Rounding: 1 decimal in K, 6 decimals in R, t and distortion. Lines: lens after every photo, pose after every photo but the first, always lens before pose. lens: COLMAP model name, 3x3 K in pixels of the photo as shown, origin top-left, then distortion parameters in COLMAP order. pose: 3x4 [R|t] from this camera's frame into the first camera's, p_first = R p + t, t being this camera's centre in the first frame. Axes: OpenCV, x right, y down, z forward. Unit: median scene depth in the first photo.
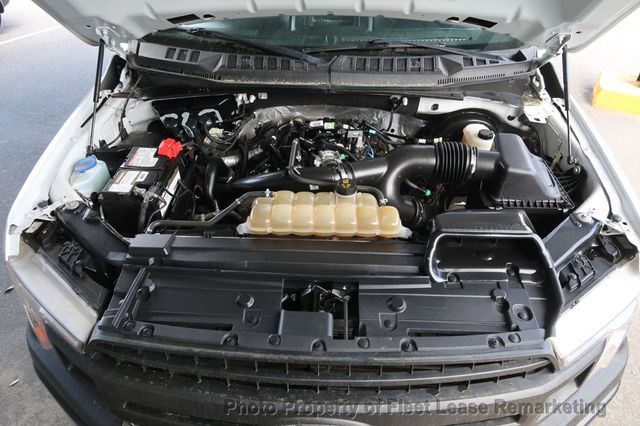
lens RADIAL K [[443.4, 0, 320.0], [0, 443.4, 213.0], [0, 0, 1]] dist [-0.010375, -0.002069]
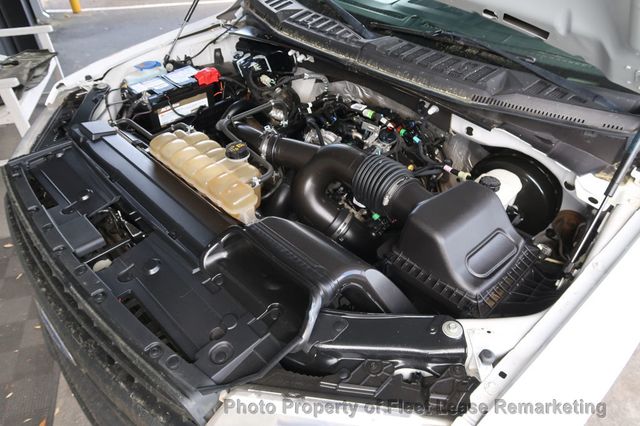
lens RADIAL K [[443.4, 0, 320.0], [0, 443.4, 213.0], [0, 0, 1]] dist [-0.010375, -0.002069]
pose [[0.723834, 0.440932, -0.530701, 0.550918], [-0.434869, 0.888702, 0.145249, -0.115857], [0.535680, 0.125649, 0.835021, 0.253720]]
